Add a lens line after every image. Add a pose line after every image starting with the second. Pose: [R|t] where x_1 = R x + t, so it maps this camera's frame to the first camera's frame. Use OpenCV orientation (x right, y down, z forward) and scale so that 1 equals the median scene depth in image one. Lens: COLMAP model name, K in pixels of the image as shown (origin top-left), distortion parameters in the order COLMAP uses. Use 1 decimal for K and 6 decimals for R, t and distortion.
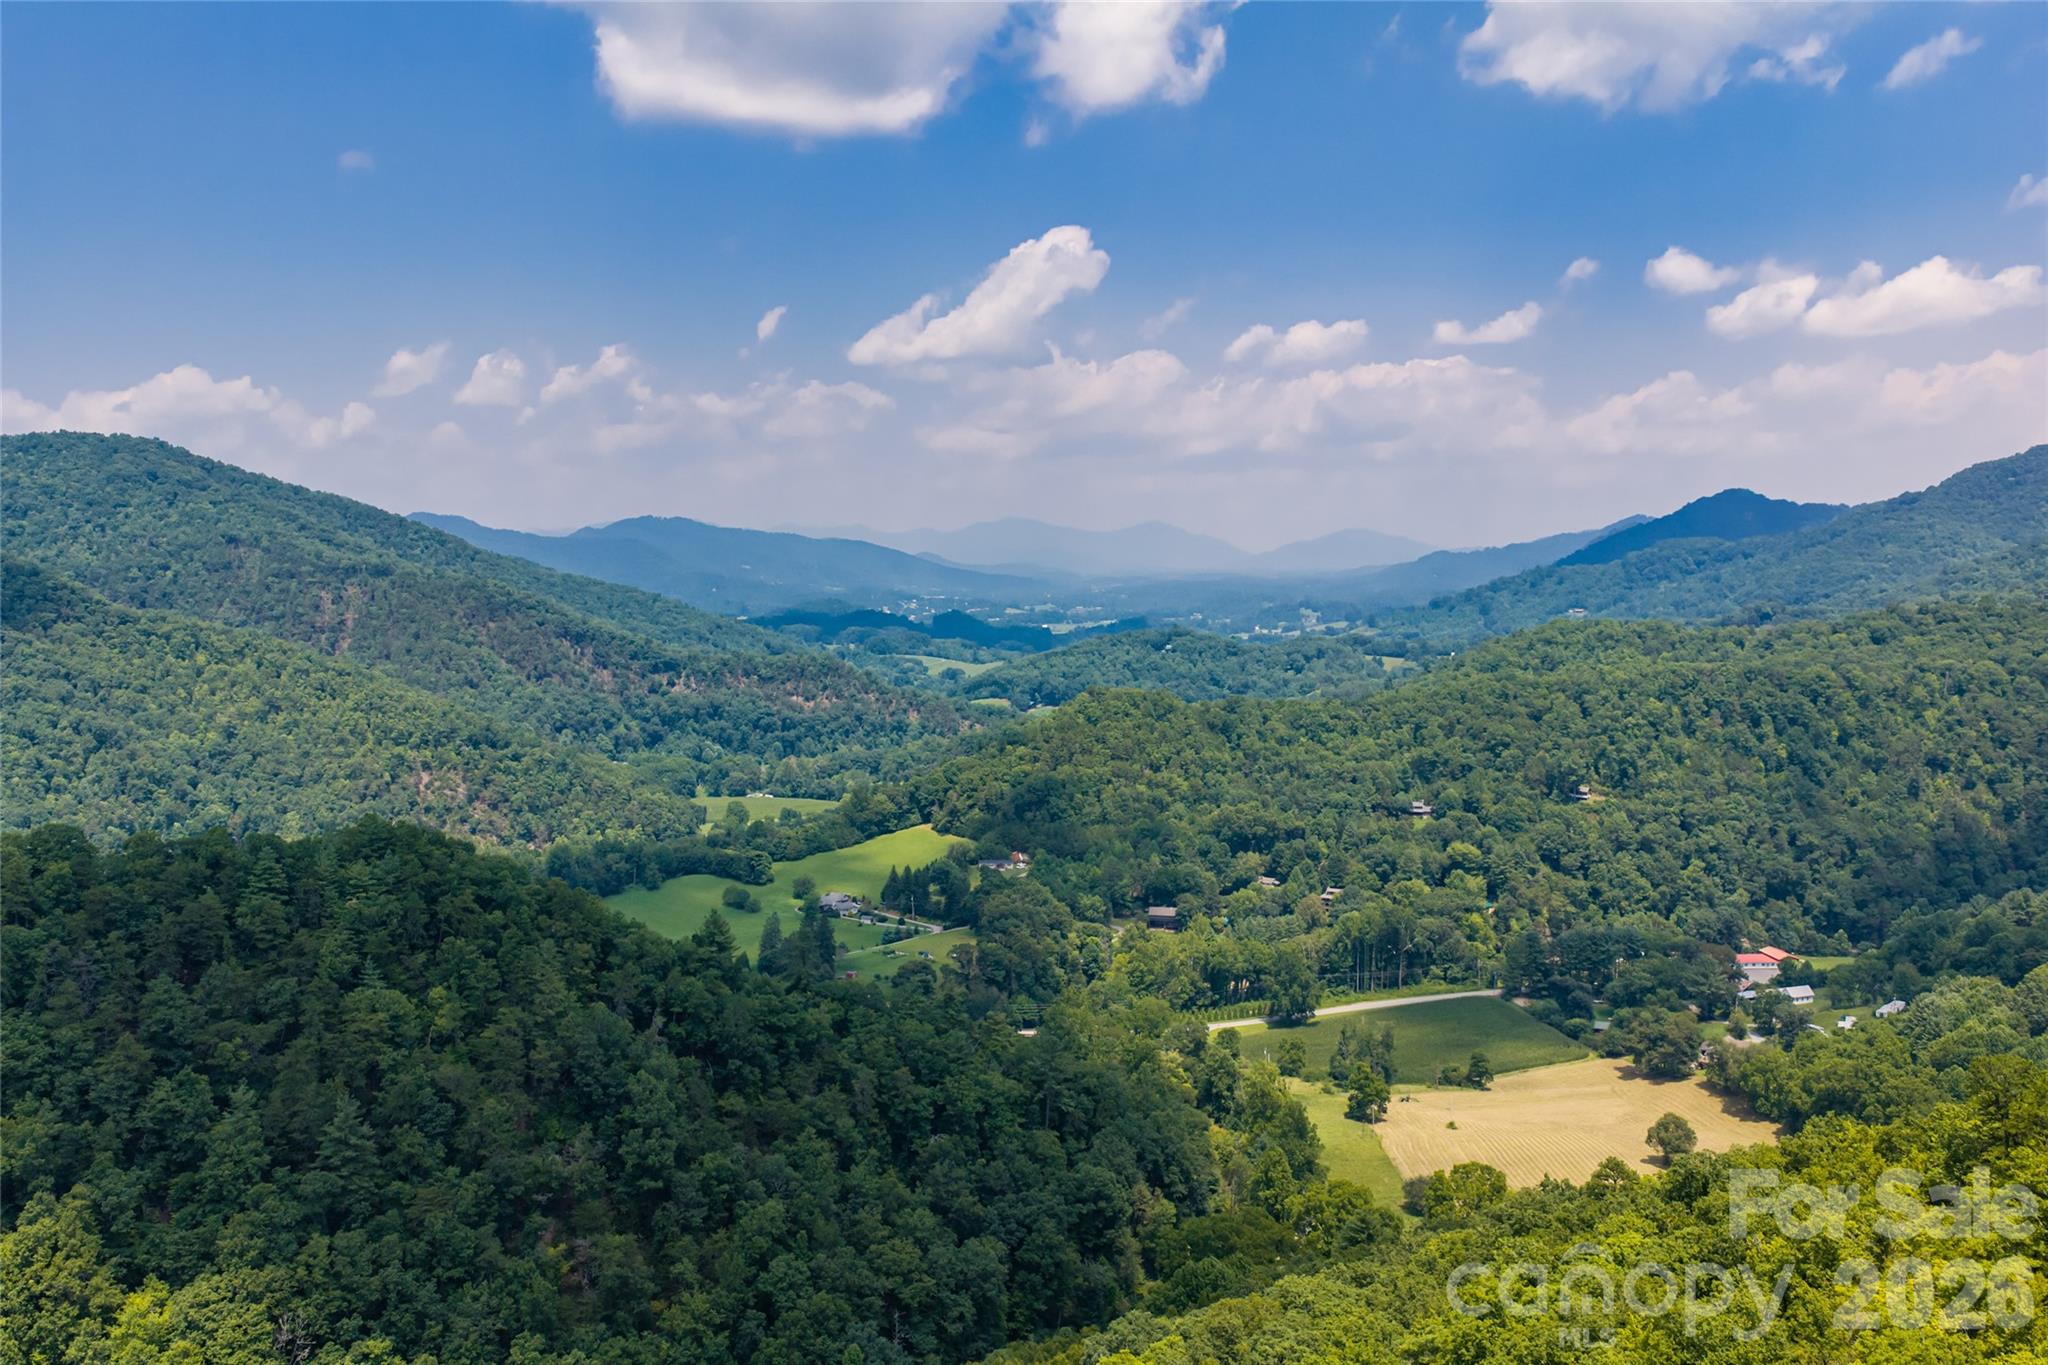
lens RADIAL K [[1686.9, 0, 1001.1], [0, 1686.9, 679.8], [0, 0, 1]] dist [-0.001813, -0.008905]
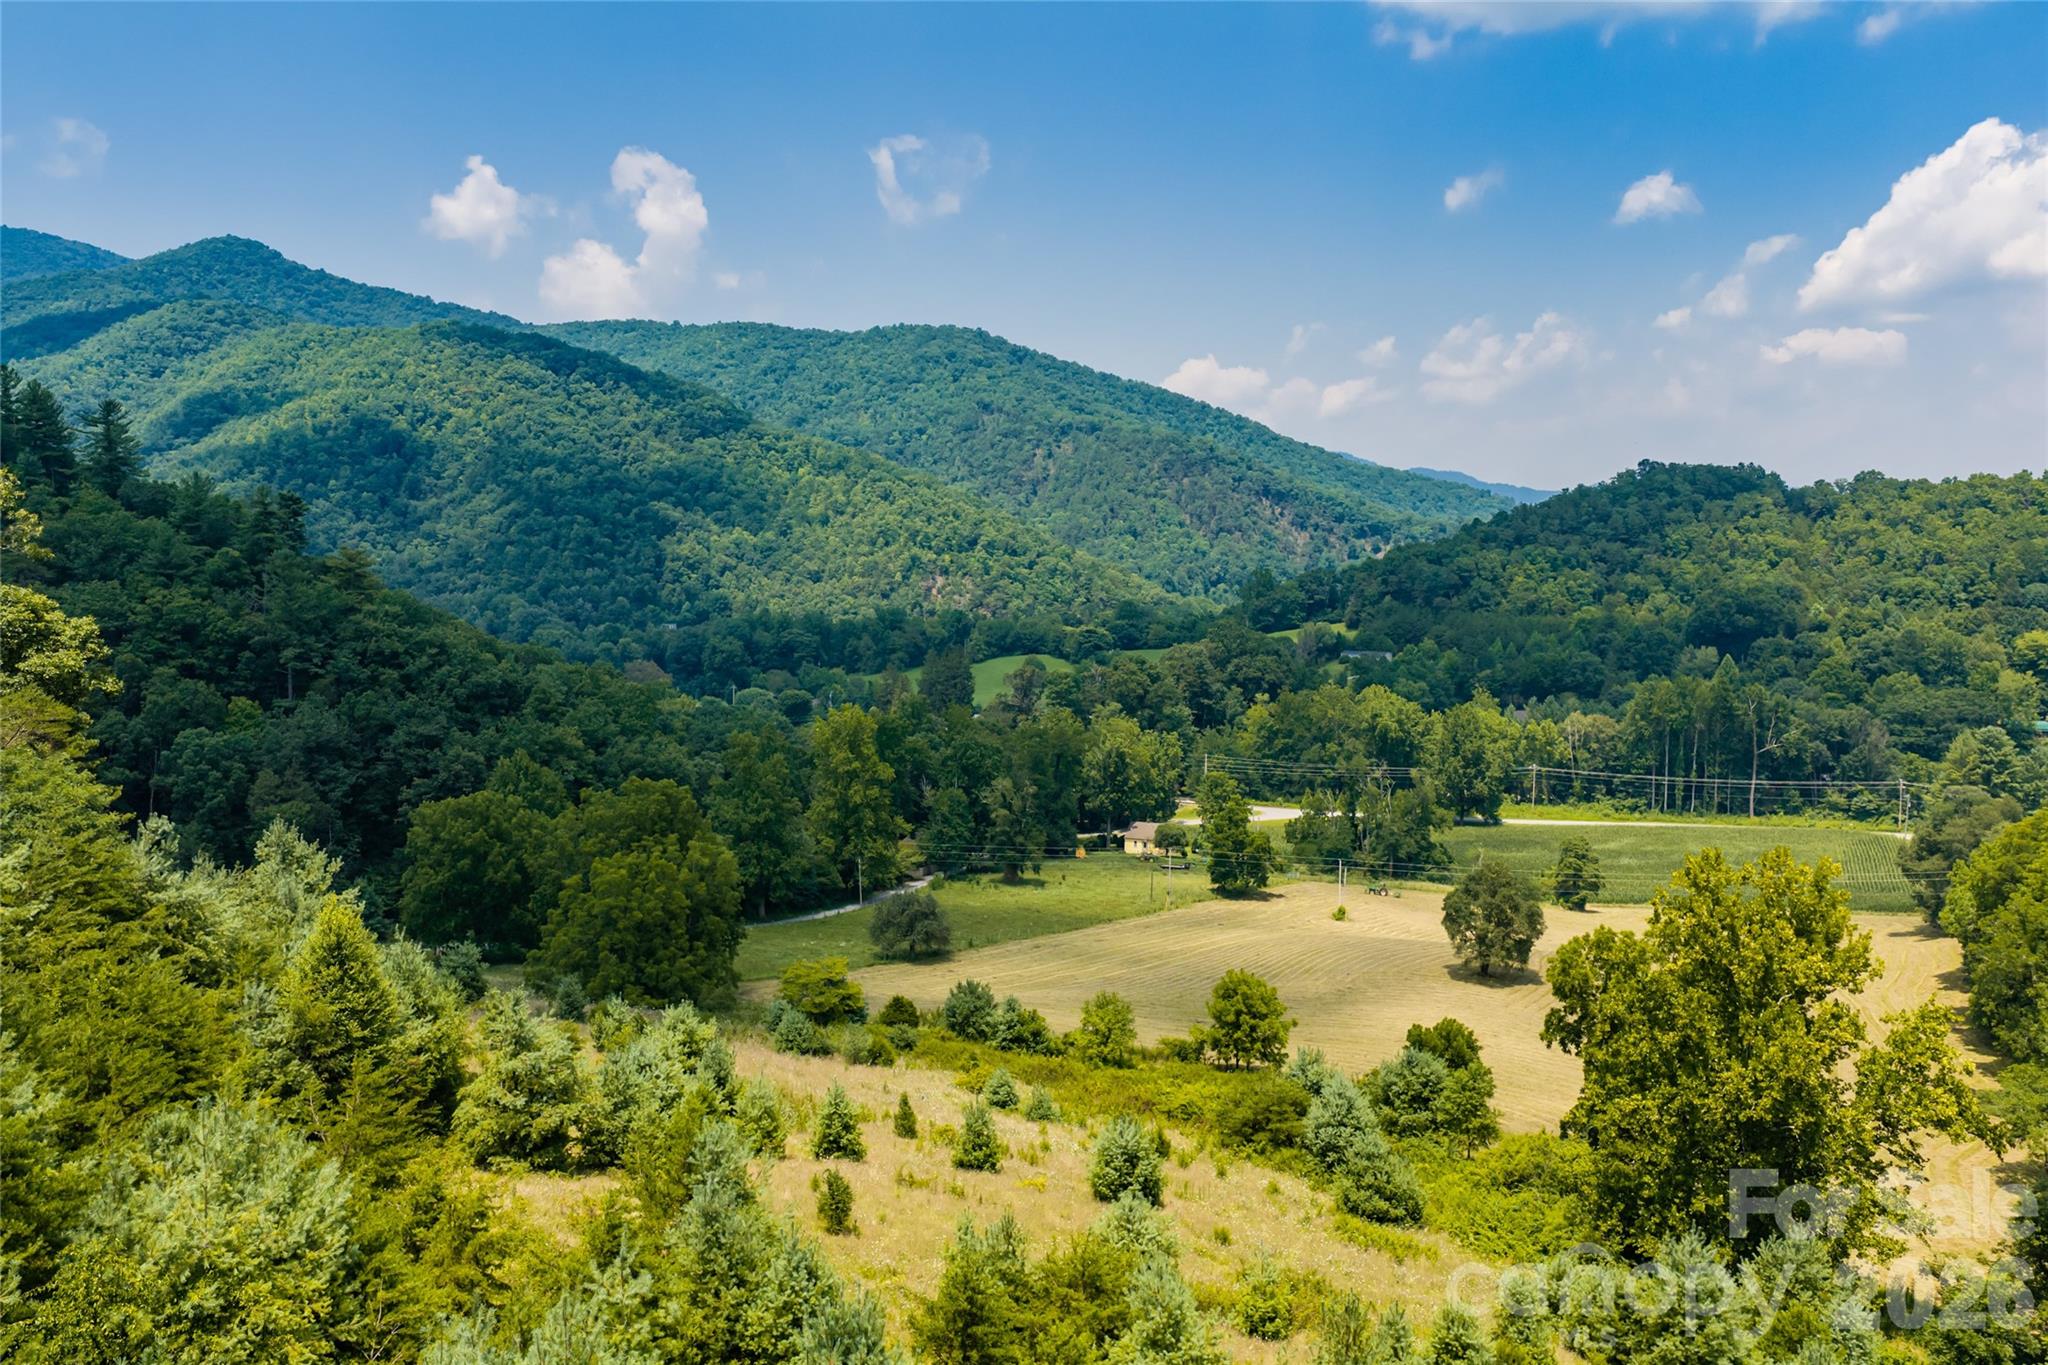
lens RADIAL K [[1695.5, 0, 1028.1], [0, 1695.5, 690.1], [0, 0, 1]] dist [0.013240, -0.005928]
pose [[0.824330, 0.058196, -0.563110, 0.172402], [-0.051230, 0.998289, 0.028177, 0.065348], [0.563787, 0.005621, 0.825901, 0.181626]]
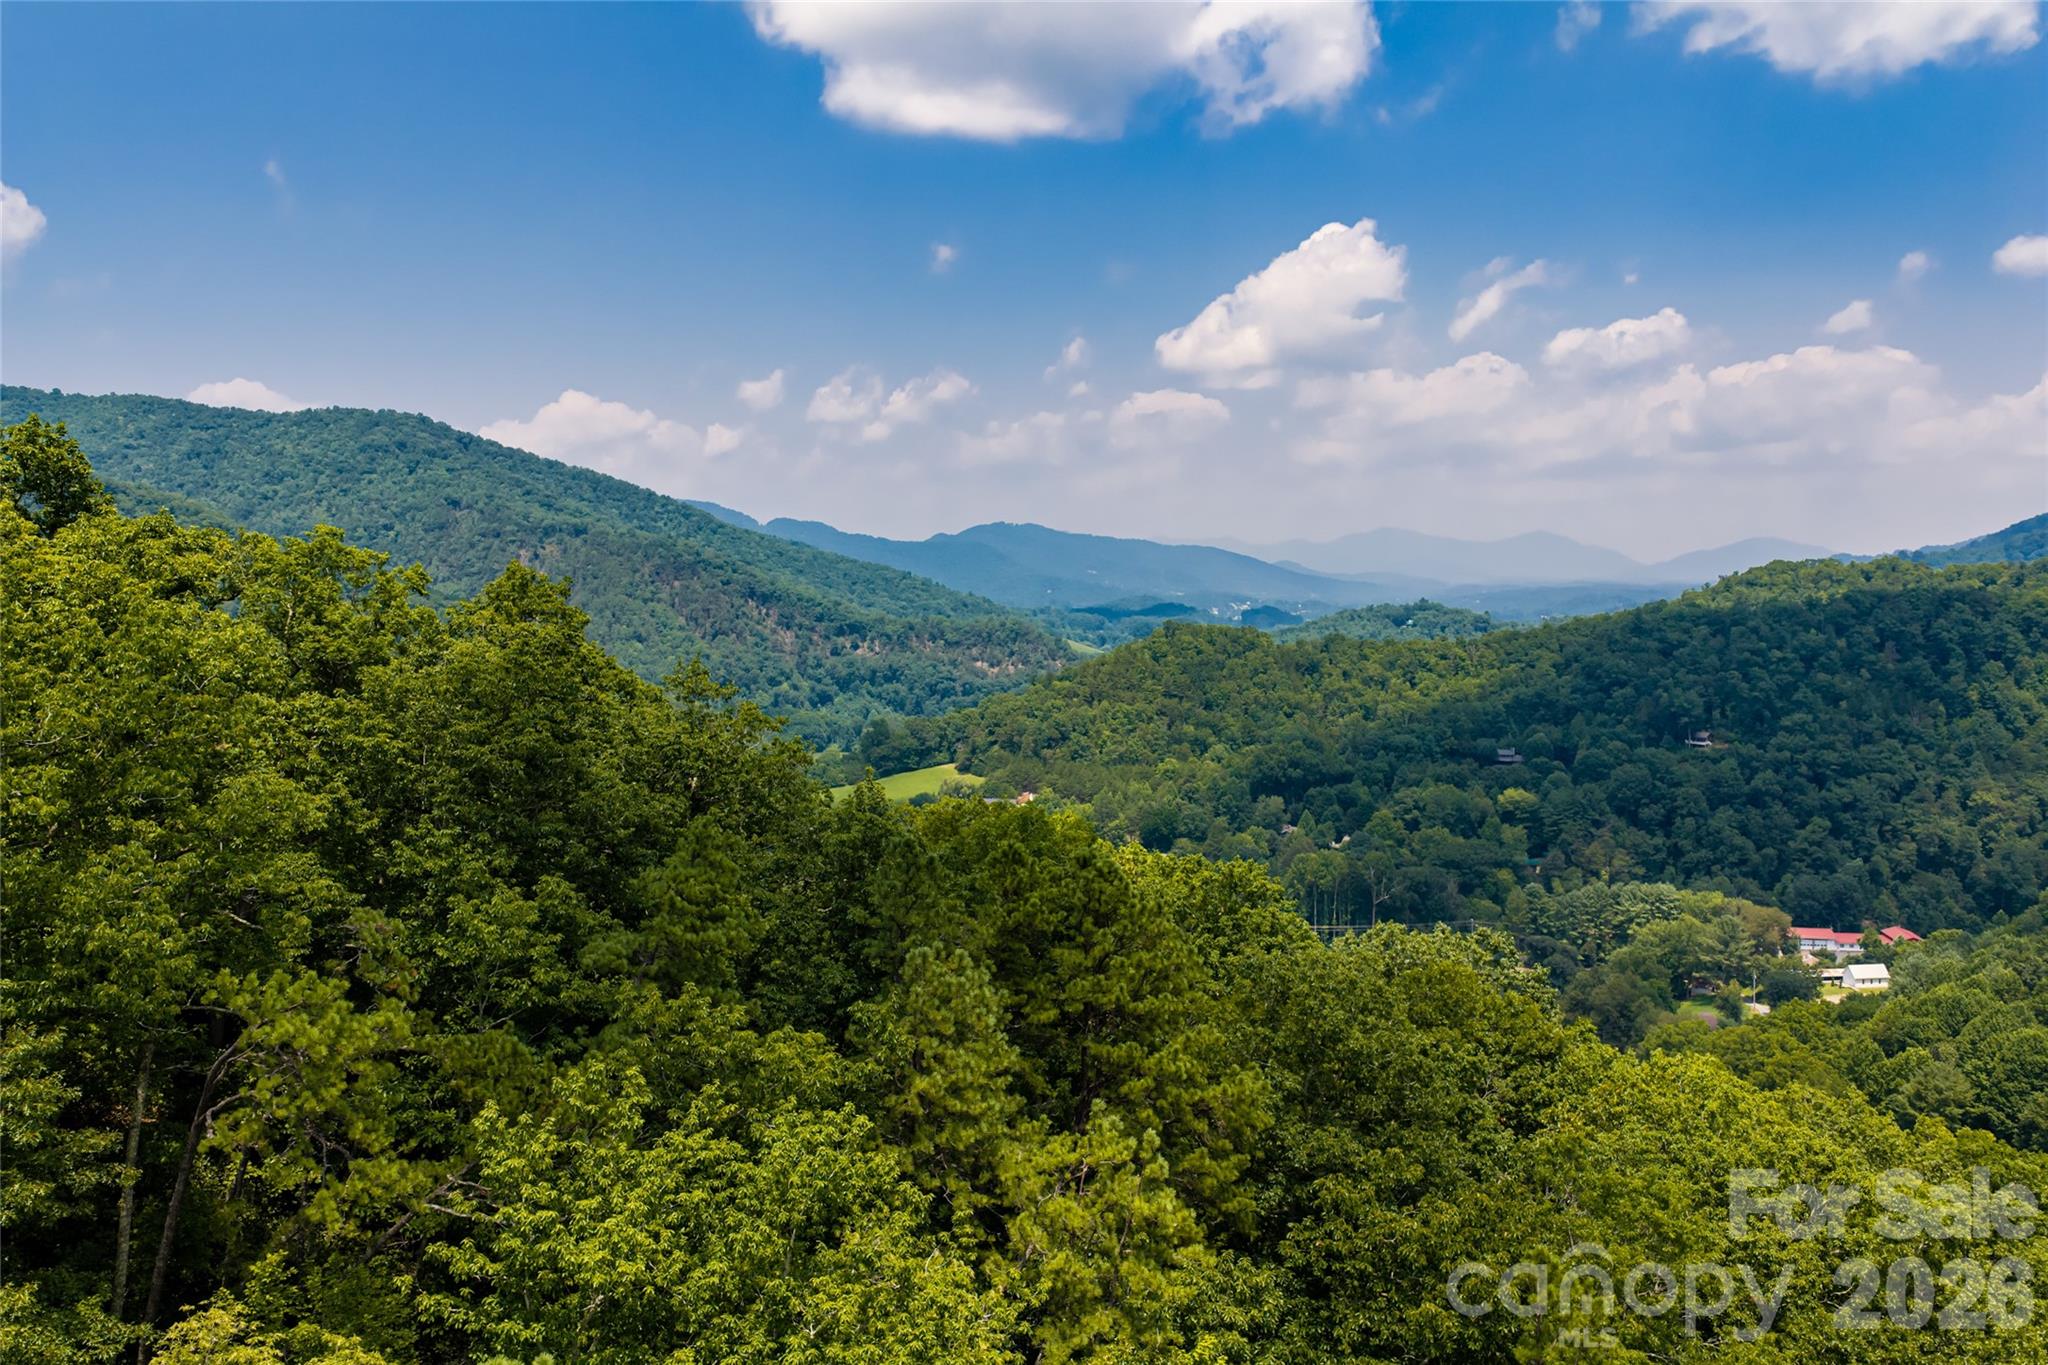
lens RADIAL K [[1666.9, 0, 1024.0], [0, 1666.9, 682.5], [0, 0, 1]] dist [-0.004904, -0.004011]
pose [[0.976969, 0.017429, -0.212668, 0.114867], [-0.019250, 0.999794, -0.006492, 0.030005], [0.212511, 0.010436, 0.977103, 0.086641]]
